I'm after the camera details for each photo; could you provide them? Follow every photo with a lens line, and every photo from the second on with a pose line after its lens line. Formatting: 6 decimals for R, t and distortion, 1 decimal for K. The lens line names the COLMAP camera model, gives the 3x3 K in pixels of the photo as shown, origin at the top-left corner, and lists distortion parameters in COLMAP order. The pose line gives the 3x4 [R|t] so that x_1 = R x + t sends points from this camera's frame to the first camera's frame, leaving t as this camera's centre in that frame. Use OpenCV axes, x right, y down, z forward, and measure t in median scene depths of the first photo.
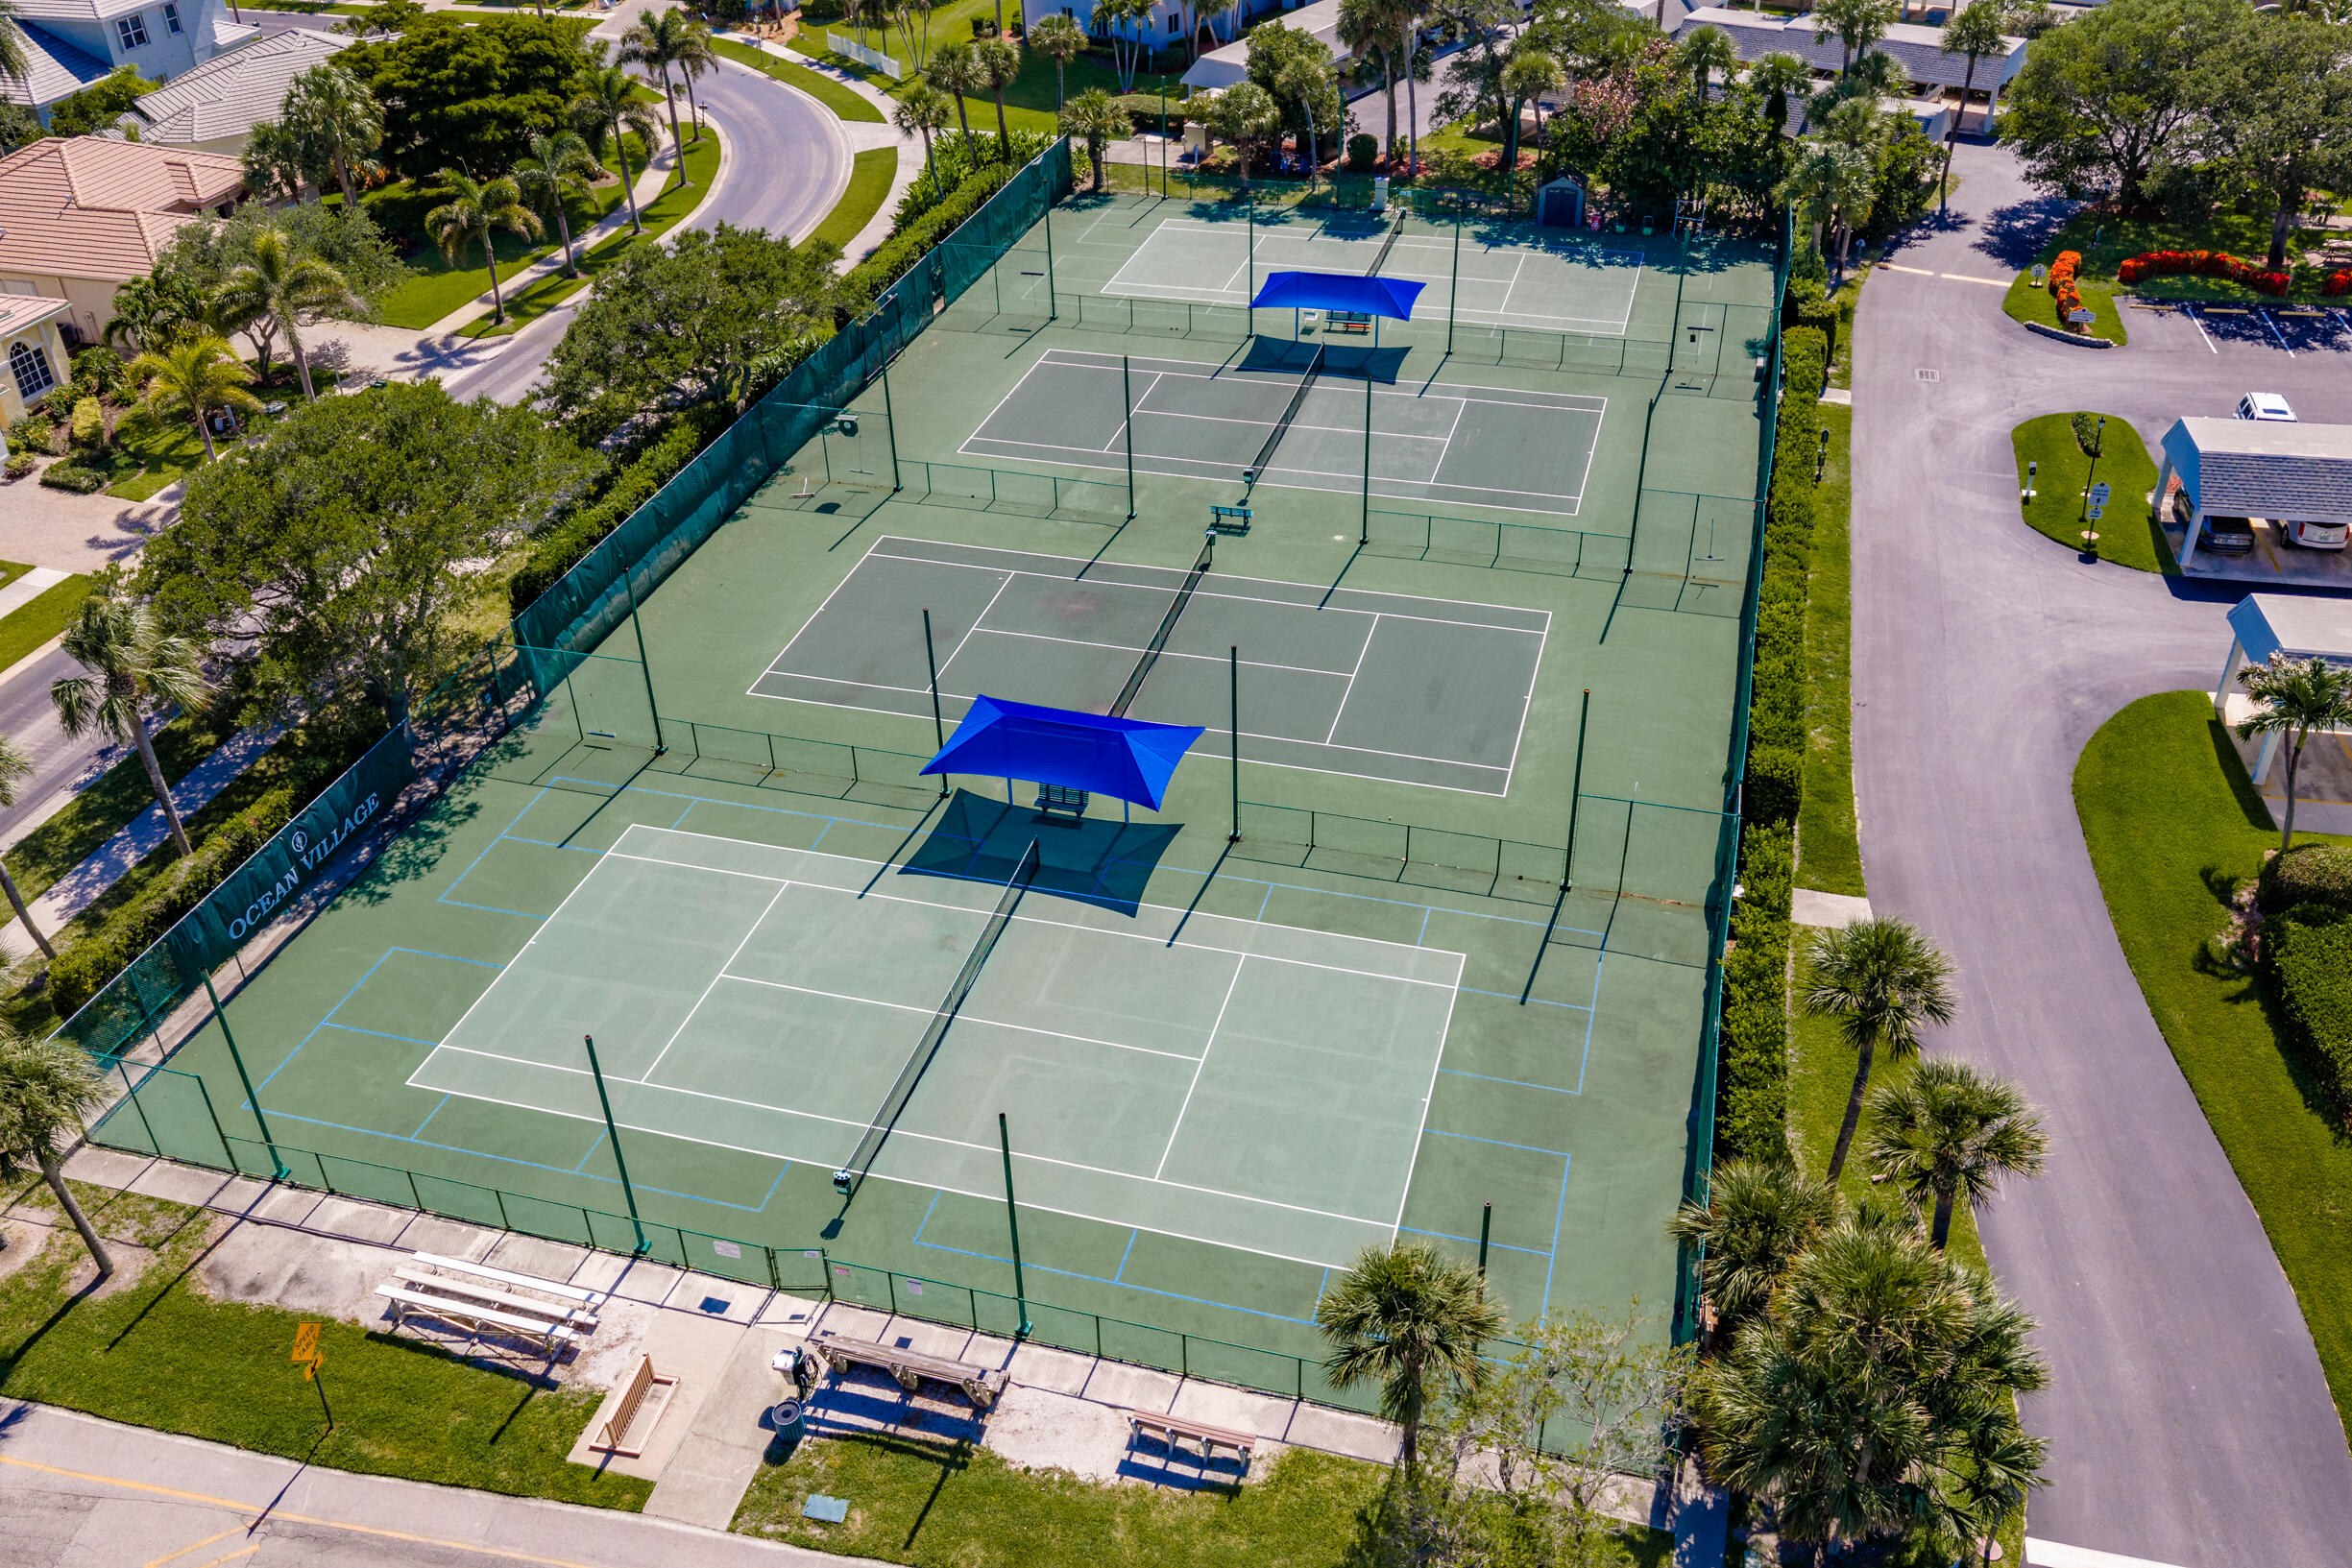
lens RADIAL K [[1956.7, 0, 1183.6], [0, 1956.7, 779.4], [0, 0, 1]] dist [0.030888, -0.058575]
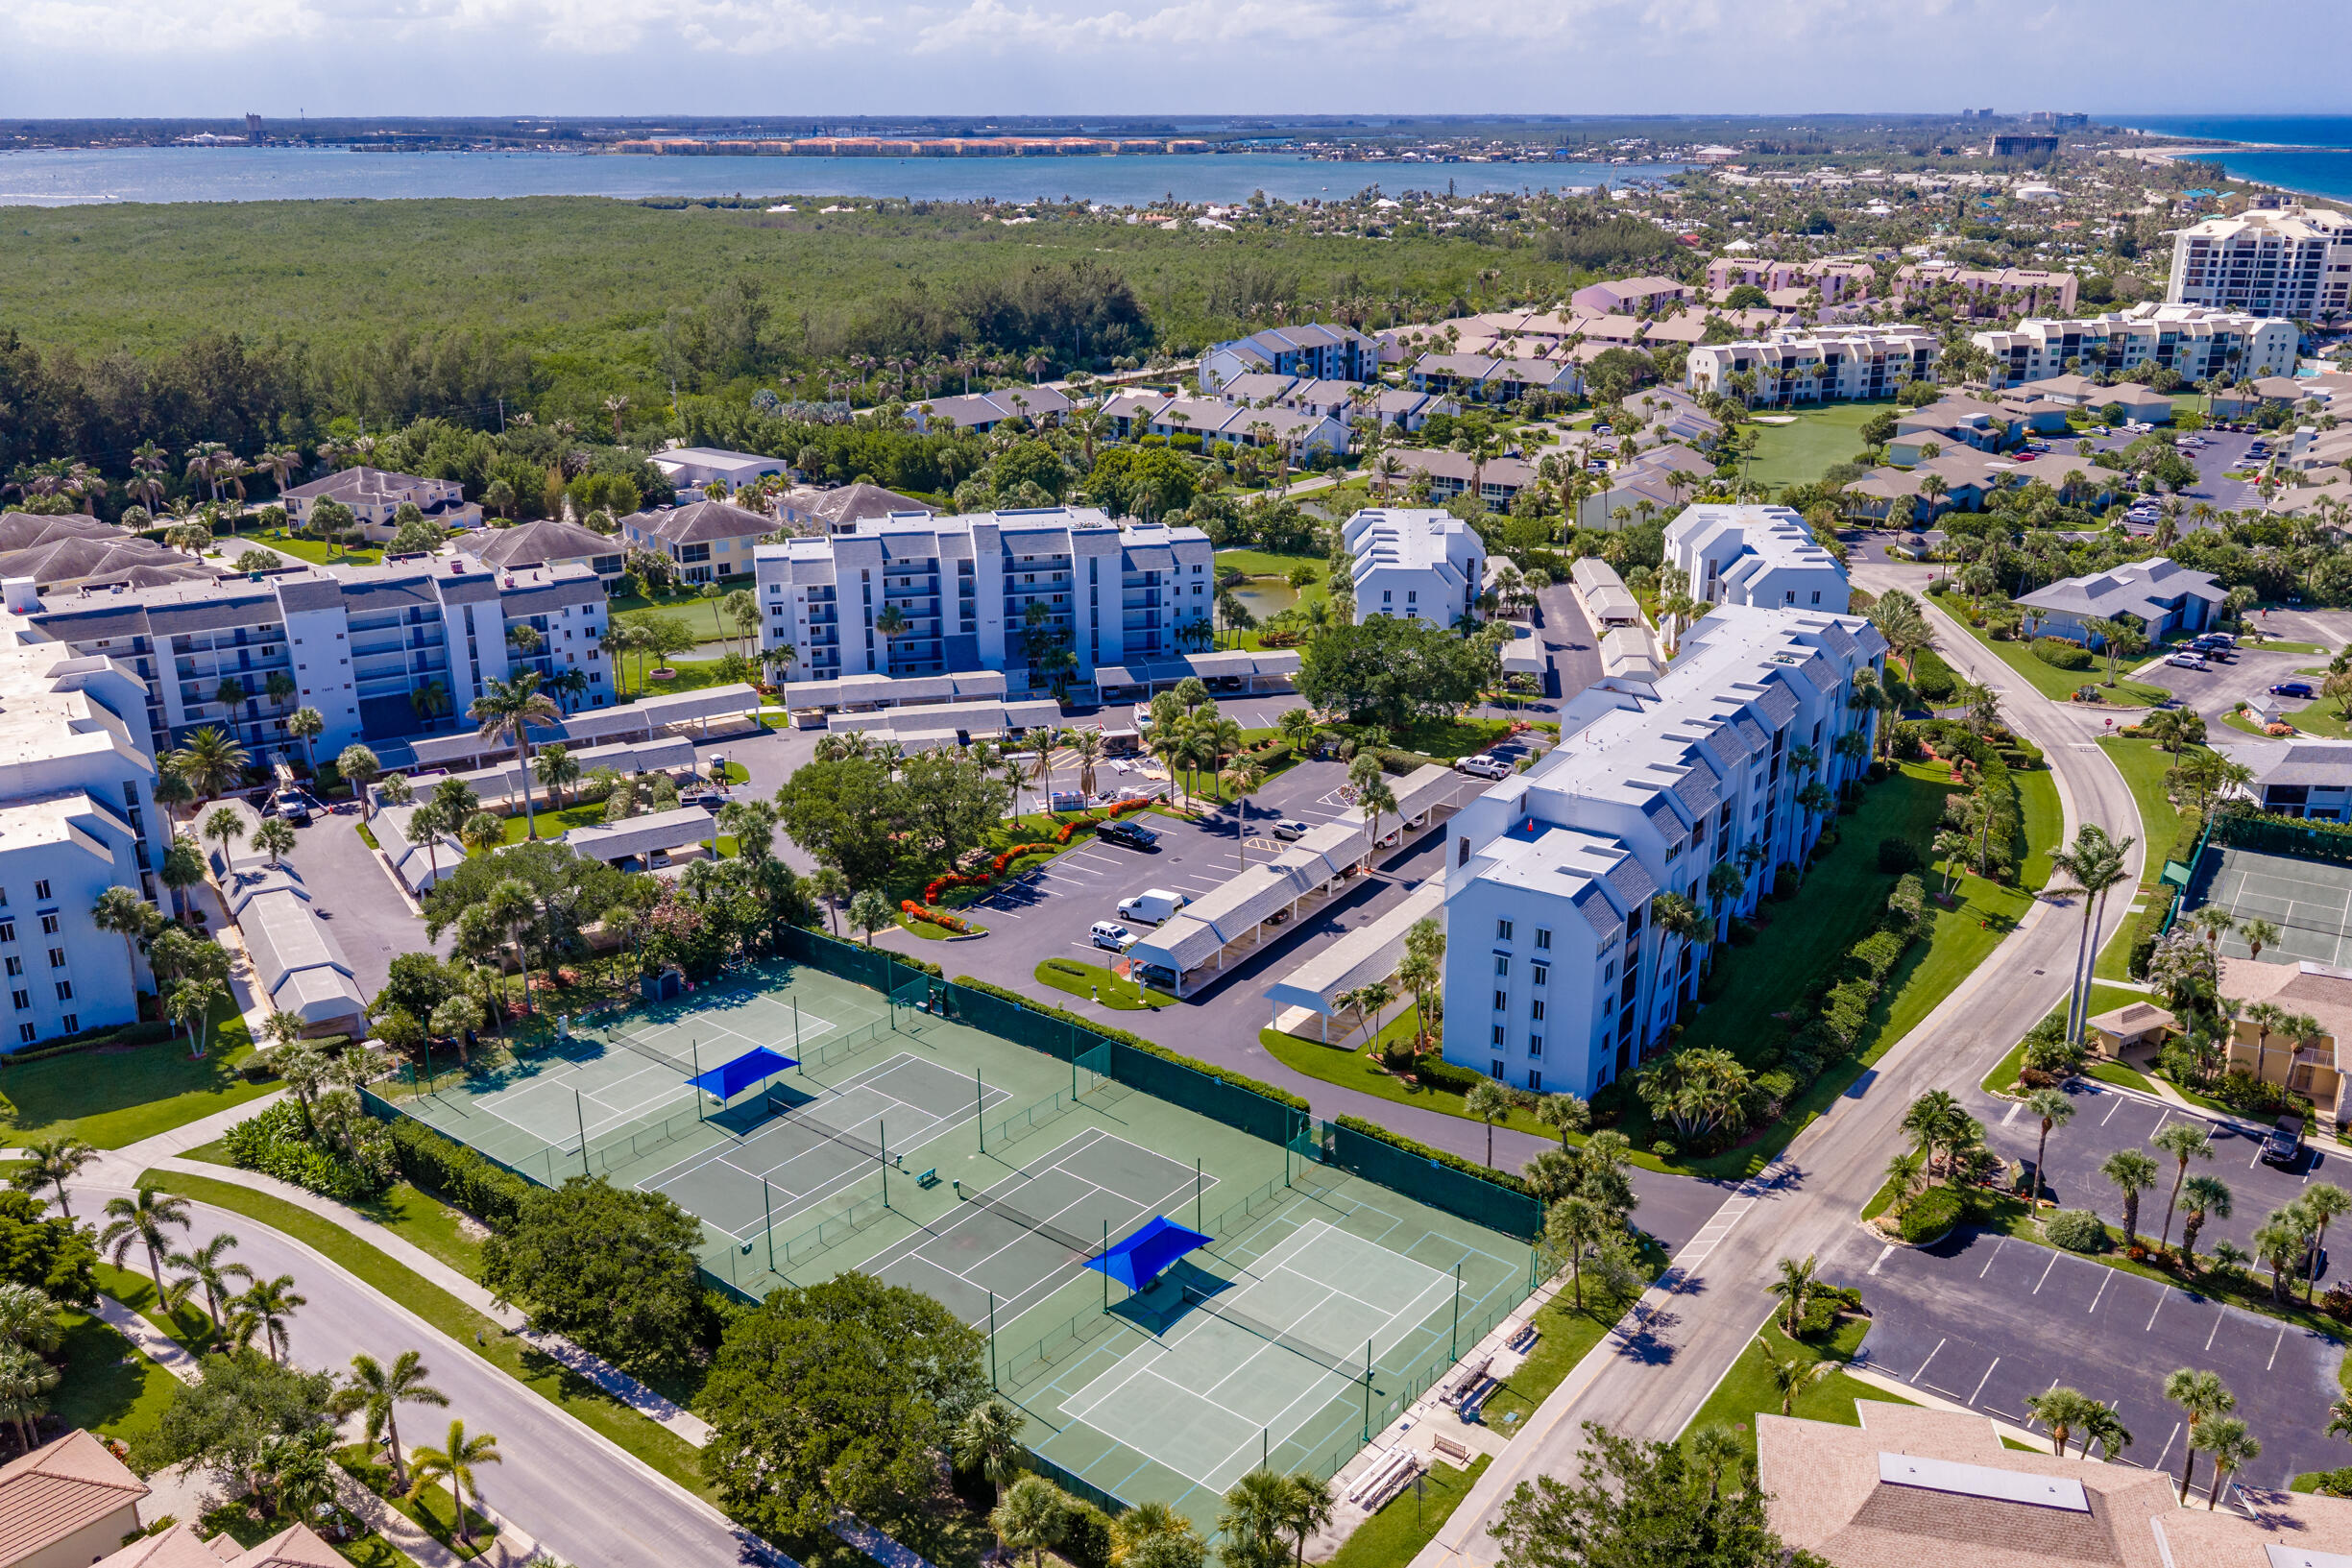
lens RADIAL K [[1956.7, 0, 1183.6], [0, 1956.7, 779.4], [0, 0, 1]] dist [0.030888, -0.058575]
pose [[0.391231, -0.280380, 0.876542, -1.029013], [0.511696, 0.857932, 0.046040, -0.310874], [-0.764922, 0.430511, 0.479119, -0.148128]]
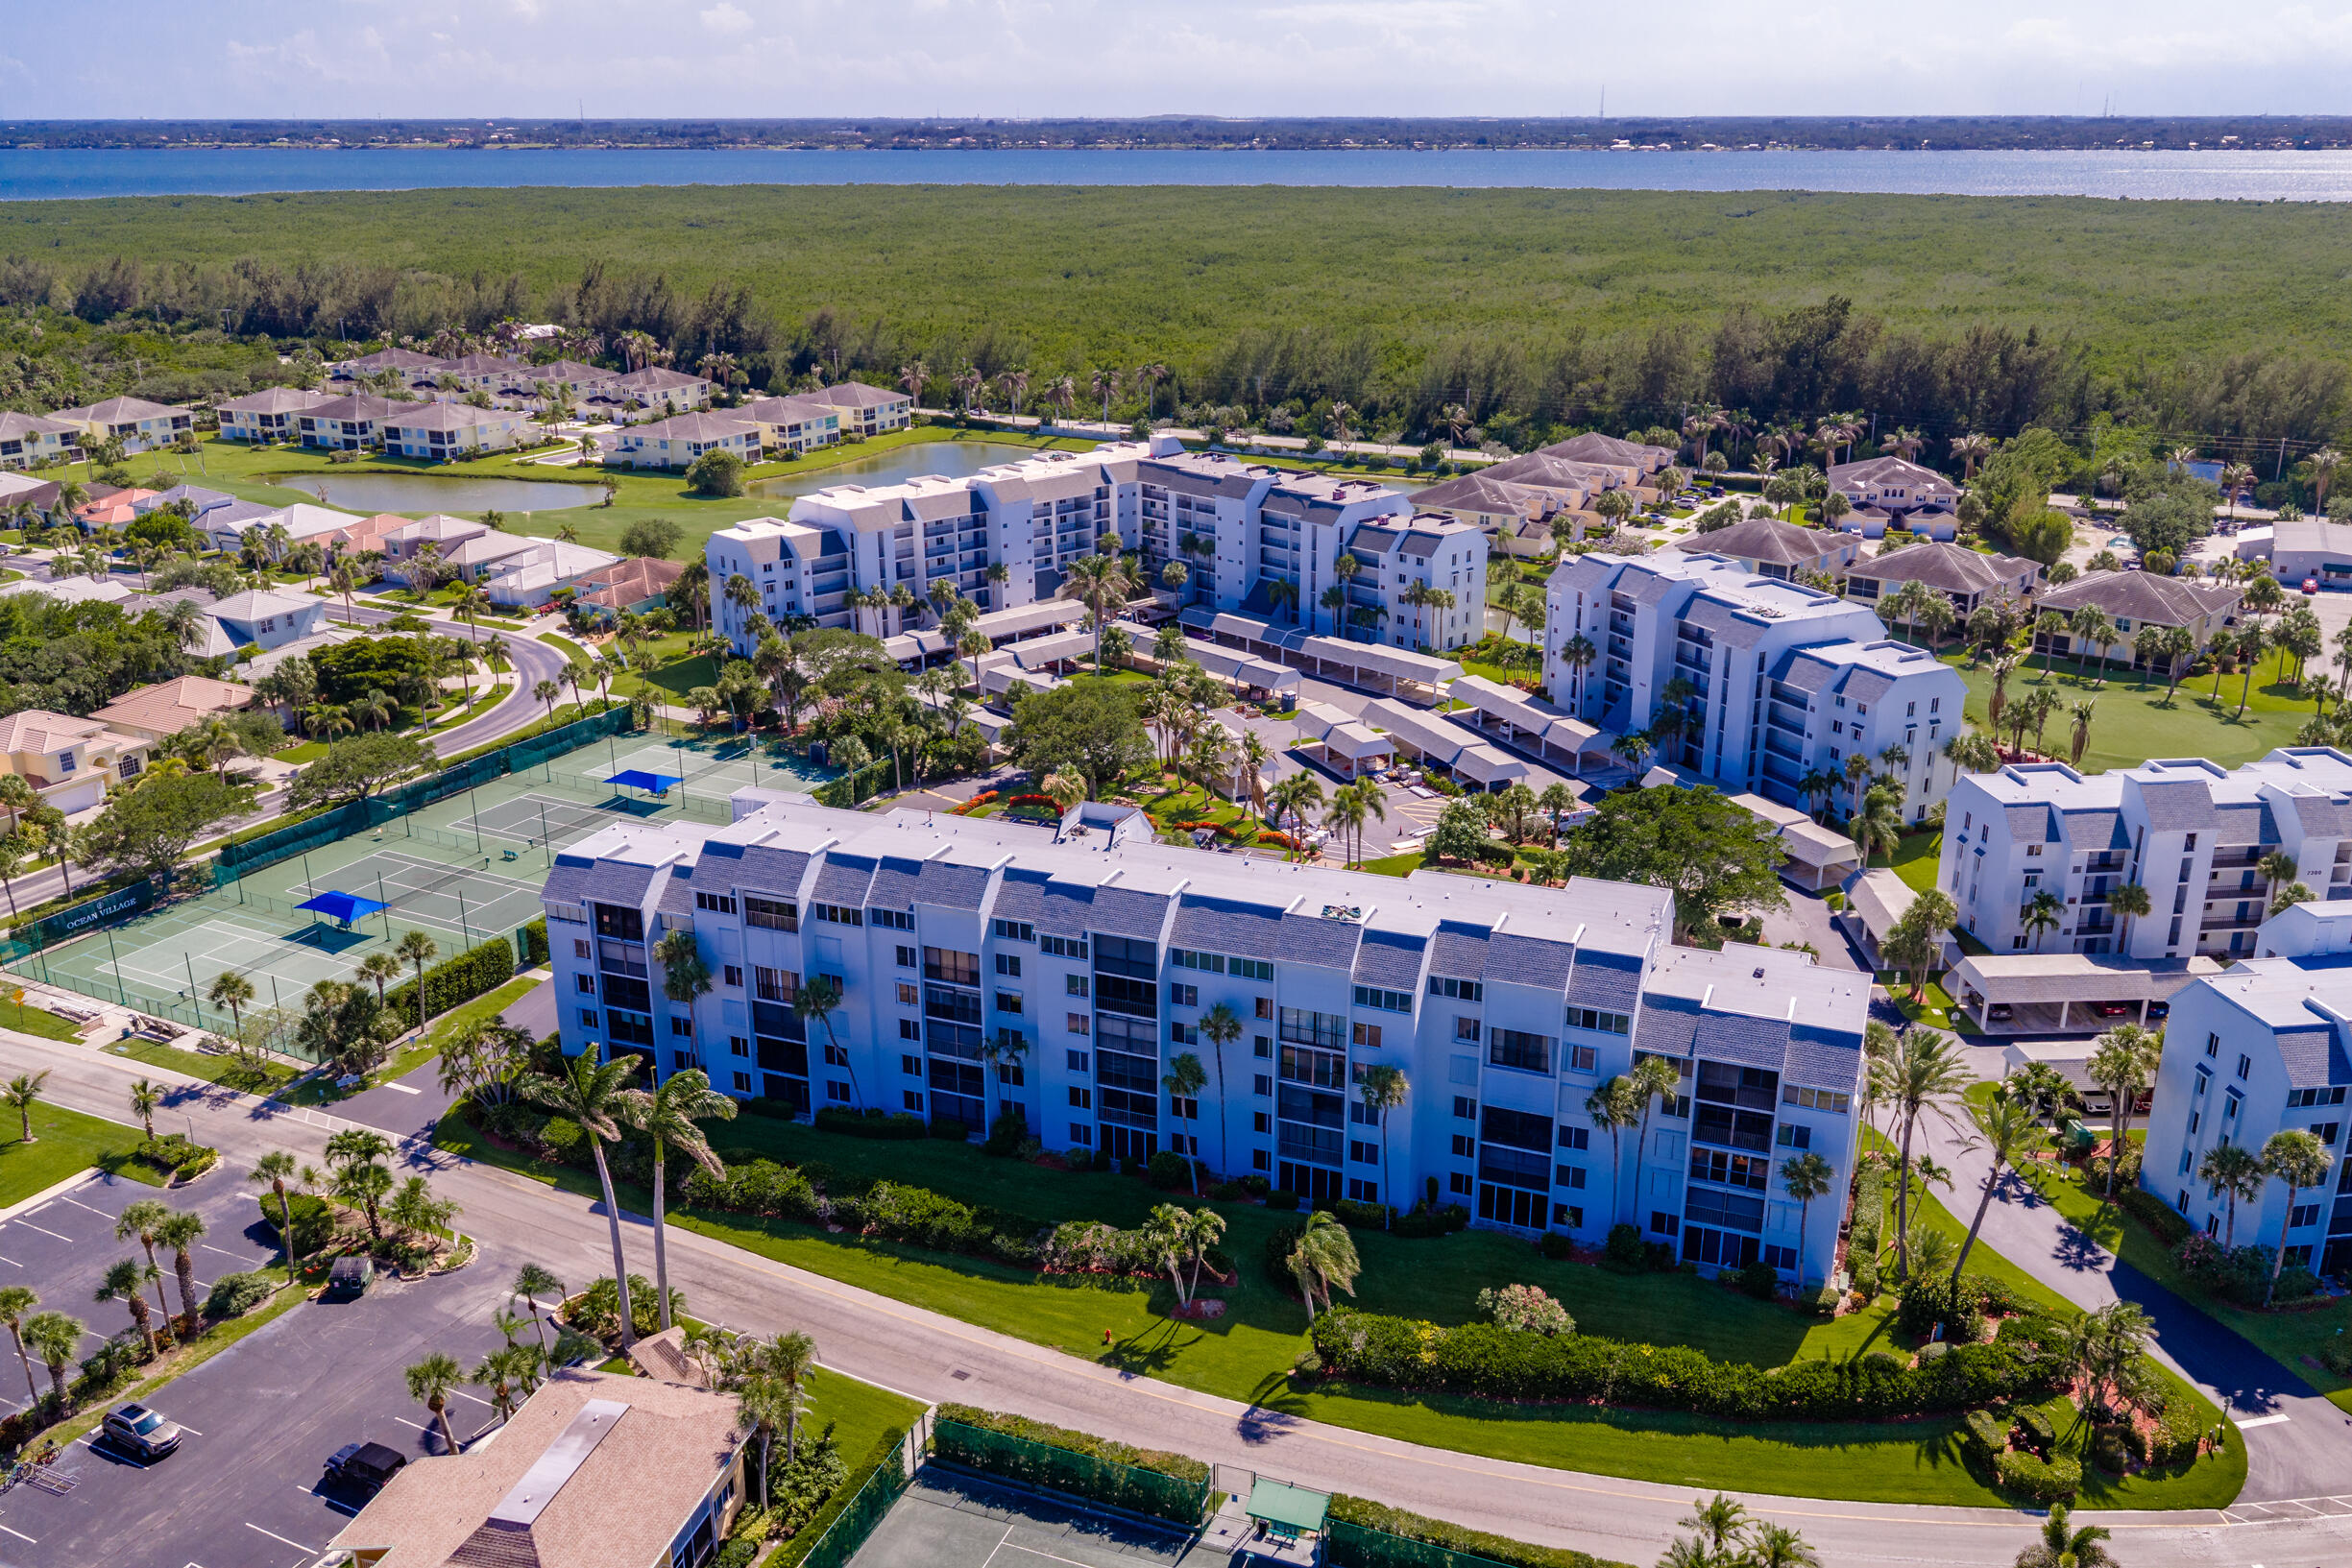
lens RADIAL K [[1956.7, 0, 1183.6], [0, 1956.7, 779.4], [0, 0, 1]] dist [0.030888, -0.058575]
pose [[0.979029, 0.080627, -0.187087, 1.038721], [-0.126565, 0.960341, -0.248448, 0.227043], [0.159636, 0.266916, 0.950406, -1.013048]]
